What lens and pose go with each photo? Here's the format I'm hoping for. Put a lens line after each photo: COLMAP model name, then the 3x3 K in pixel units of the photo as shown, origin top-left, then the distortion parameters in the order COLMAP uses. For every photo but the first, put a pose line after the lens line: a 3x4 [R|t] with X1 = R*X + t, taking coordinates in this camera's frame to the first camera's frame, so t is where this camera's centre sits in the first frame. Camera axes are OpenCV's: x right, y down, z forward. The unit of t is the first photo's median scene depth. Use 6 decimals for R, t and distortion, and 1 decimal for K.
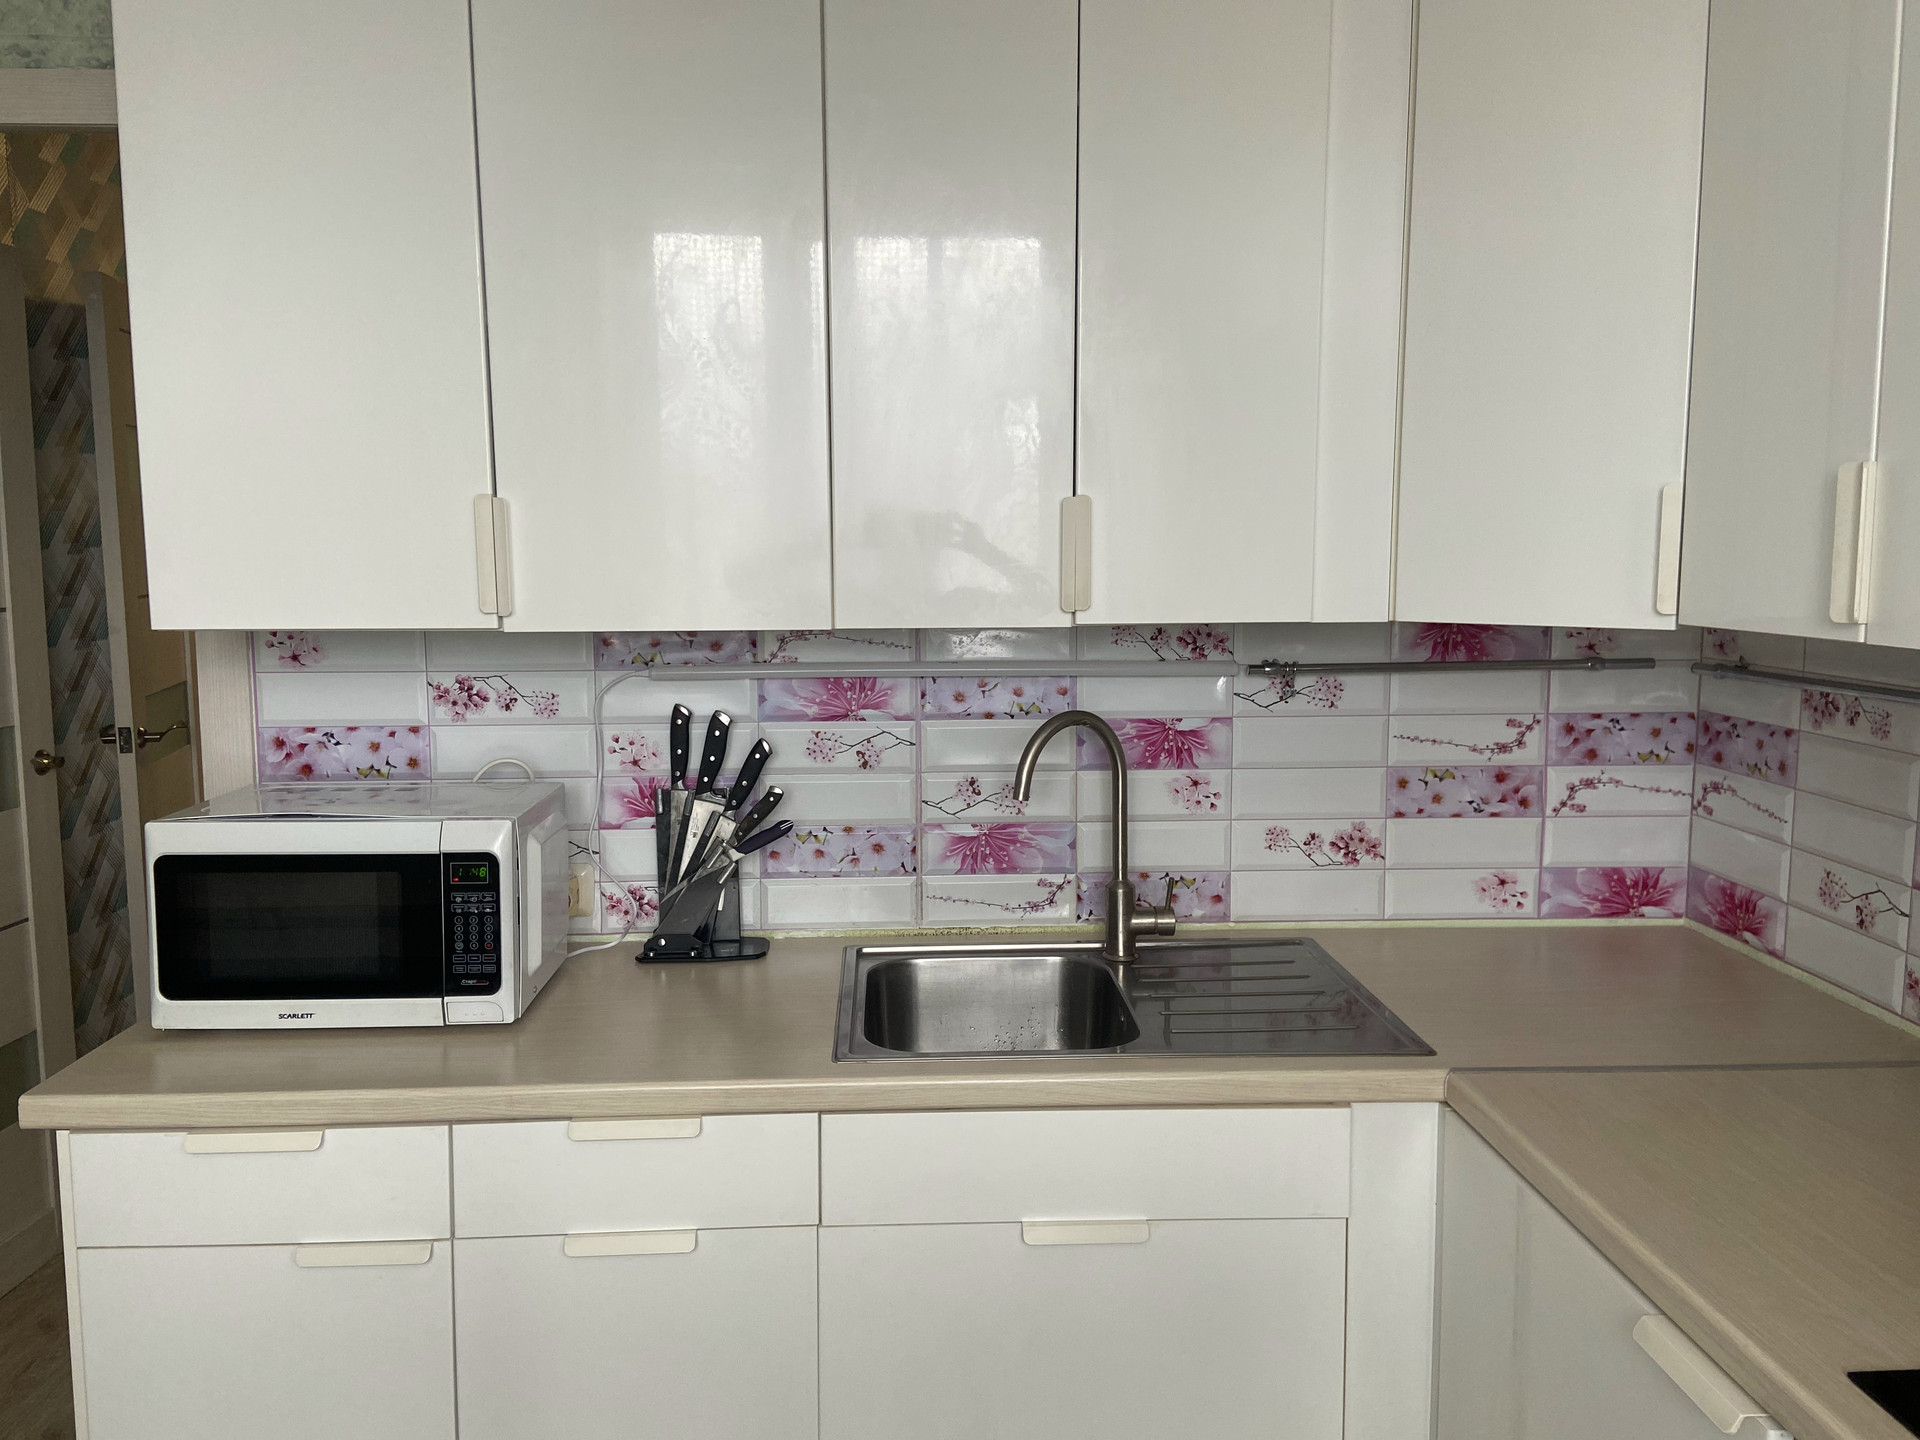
lens RADIAL K [[1448.8, 0, 952.3], [0, 1448.8, 710.4], [0, 0, 1]] dist [0.113694, -0.145203]
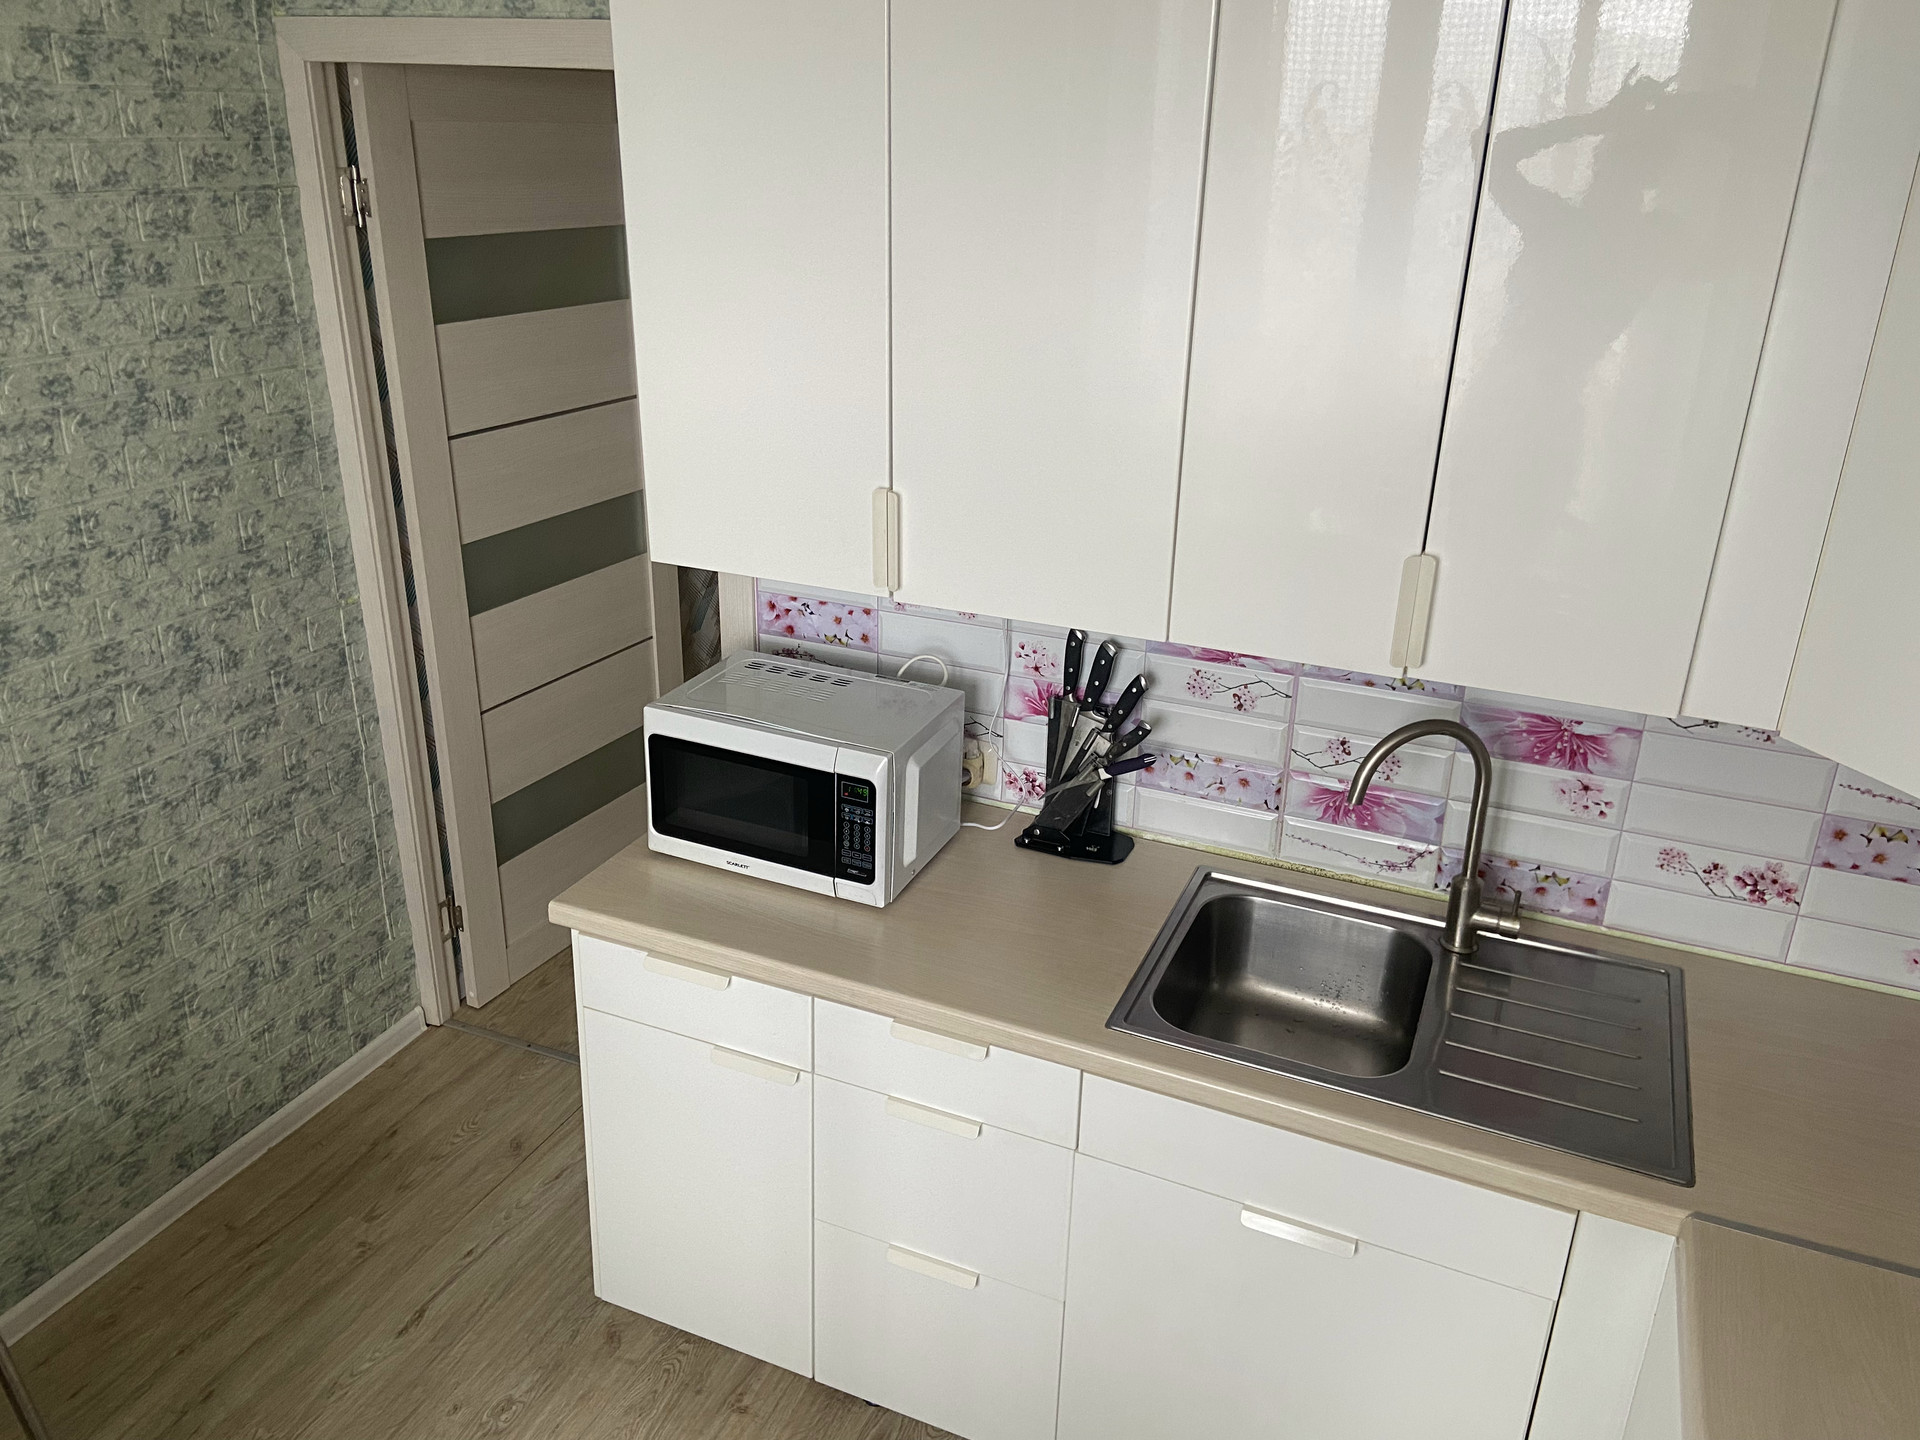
lens RADIAL K [[1448.8, 0, 941.8], [0, 1448.8, 688.8], [0, 0, 1]] dist [0.113694, -0.145203]
pose [[0.894809, 0.184215, -0.406673, 0.173279], [-0.069803, 0.957428, 0.280107, -0.256423], [0.440959, -0.222255, 0.869573, -0.006410]]
